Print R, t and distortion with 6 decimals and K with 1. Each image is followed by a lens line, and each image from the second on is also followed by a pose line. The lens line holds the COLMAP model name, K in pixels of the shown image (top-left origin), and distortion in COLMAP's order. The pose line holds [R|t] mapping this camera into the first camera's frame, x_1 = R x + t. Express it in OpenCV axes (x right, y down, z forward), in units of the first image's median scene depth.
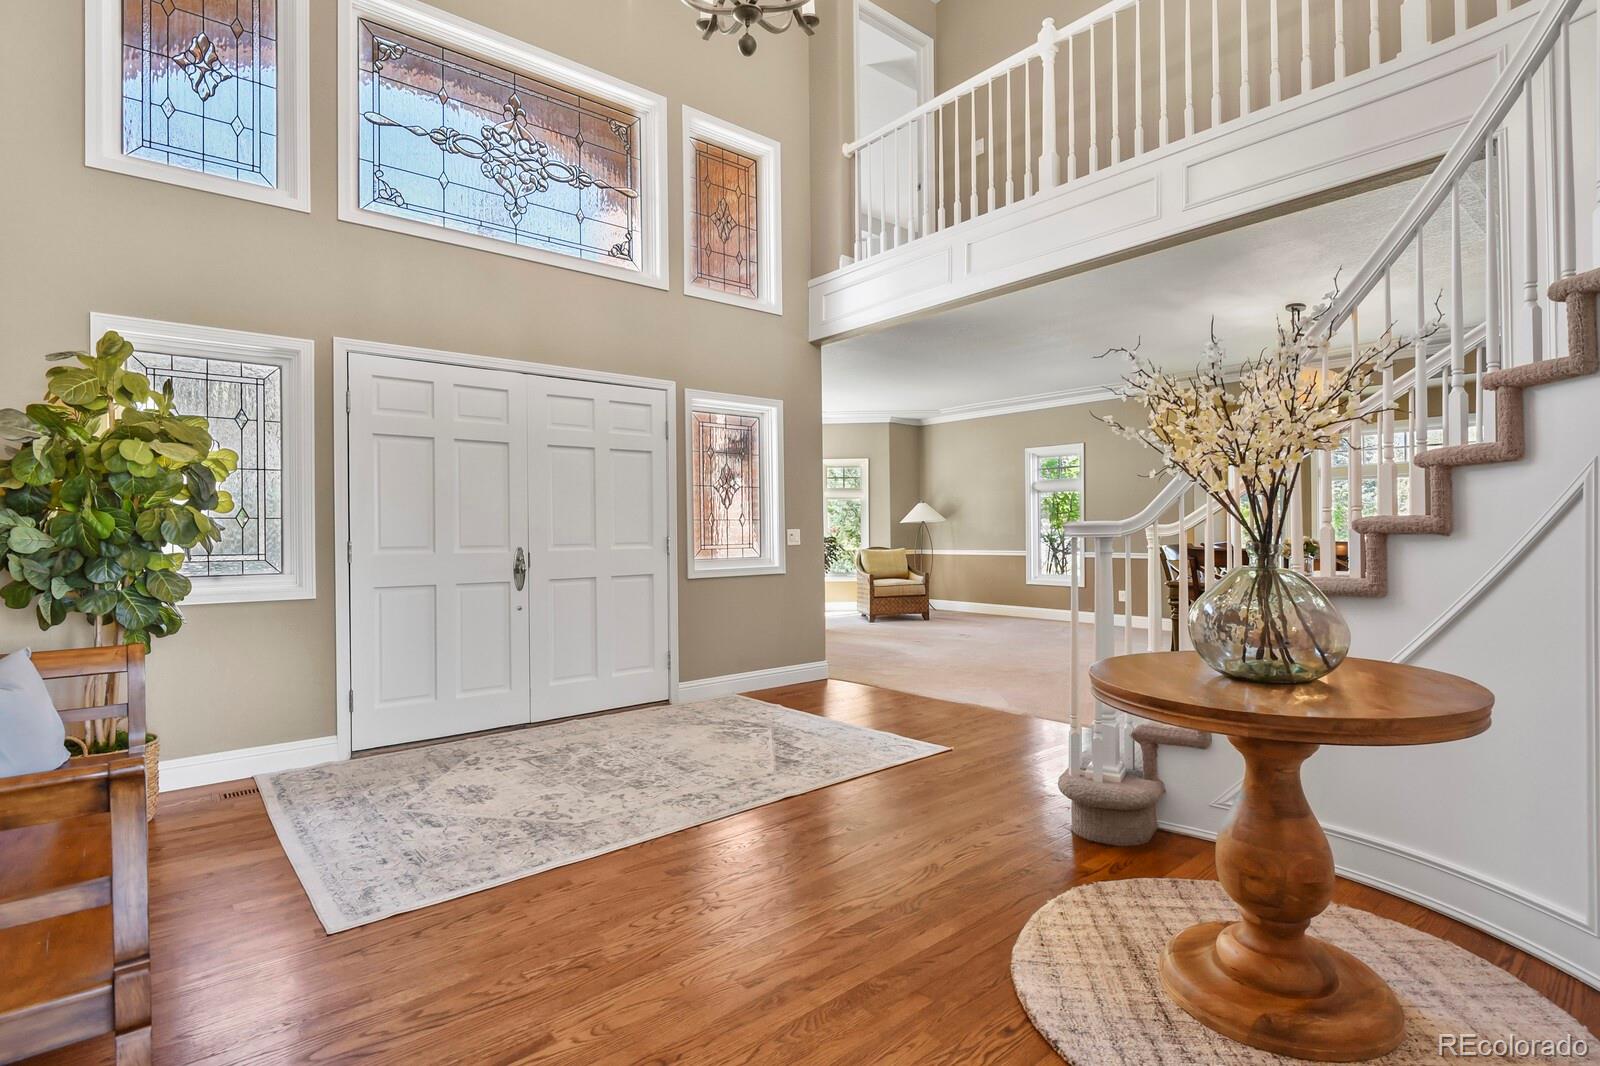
lens RADIAL K [[776.5, 0, 804.9], [0, 776.5, 533.8], [0, 0, 1]] dist [-0.002137, -0.002952]
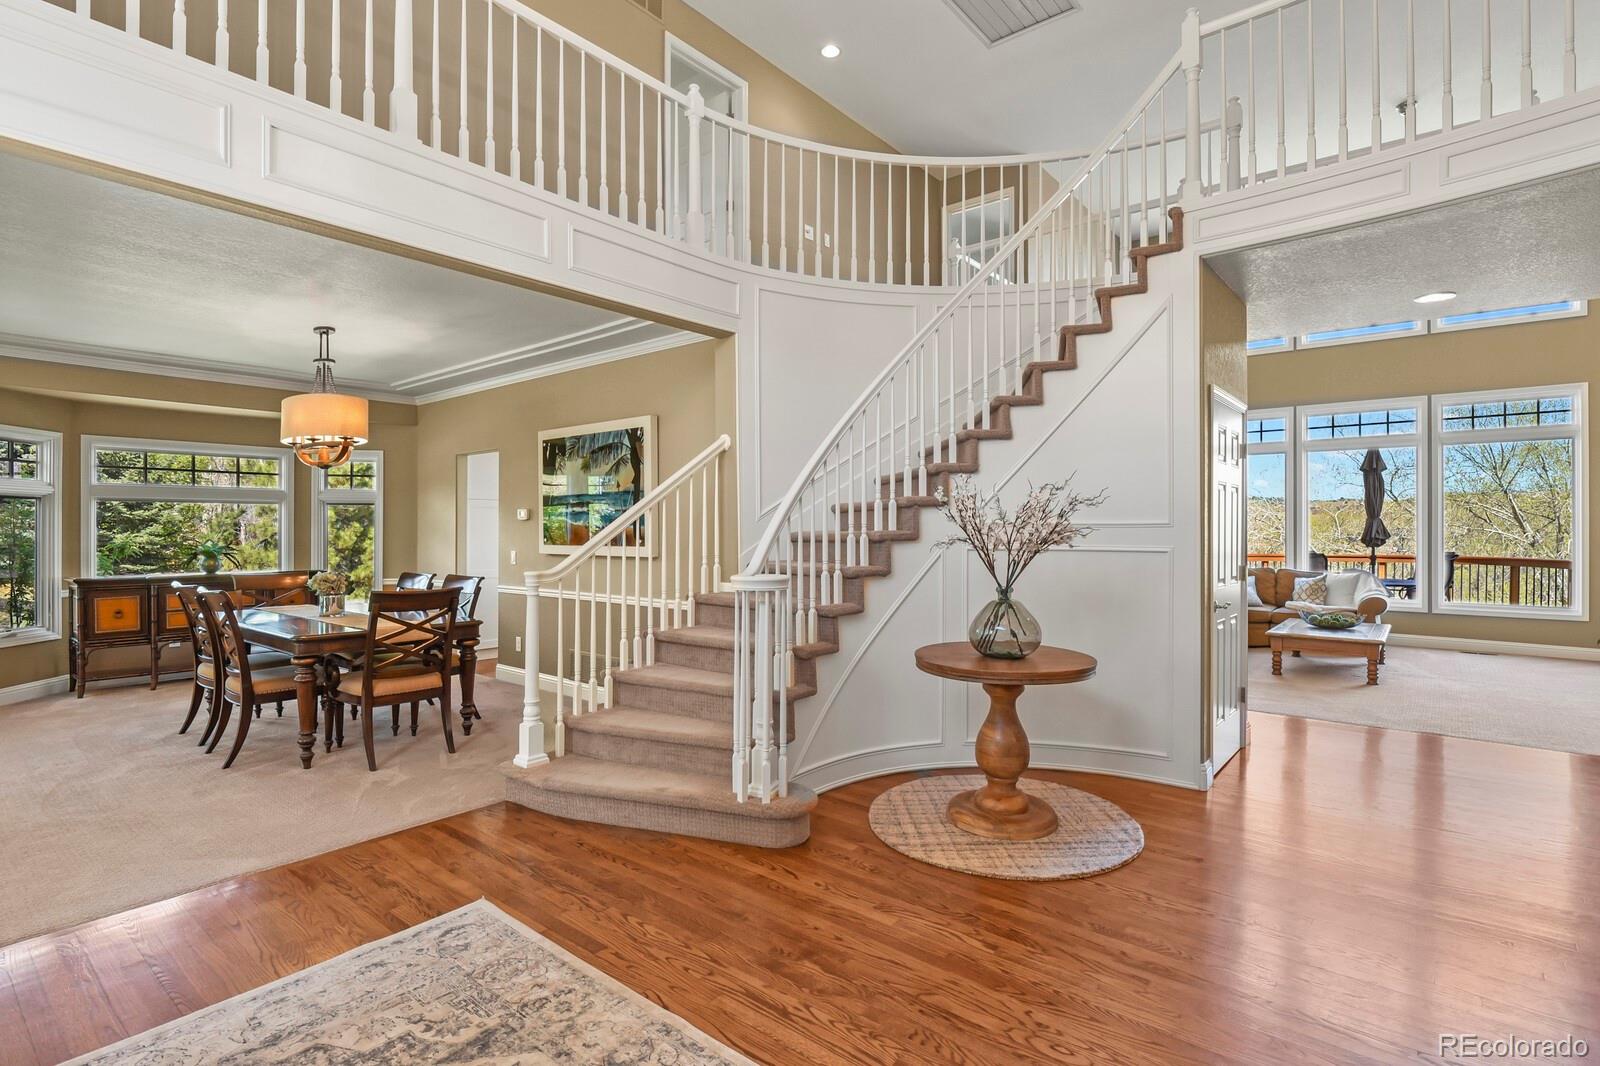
lens RADIAL K [[776.5, 0, 806.8], [0, 776.5, 528.8], [0, 0, 1]] dist [-0.002137, -0.002952]
pose [[-0.174064, 0.011117, 0.984672, -0.617634], [0.004968, 0.999933, -0.010411, -0.057239], [-0.984722, 0.003080, -0.174108, 0.910397]]
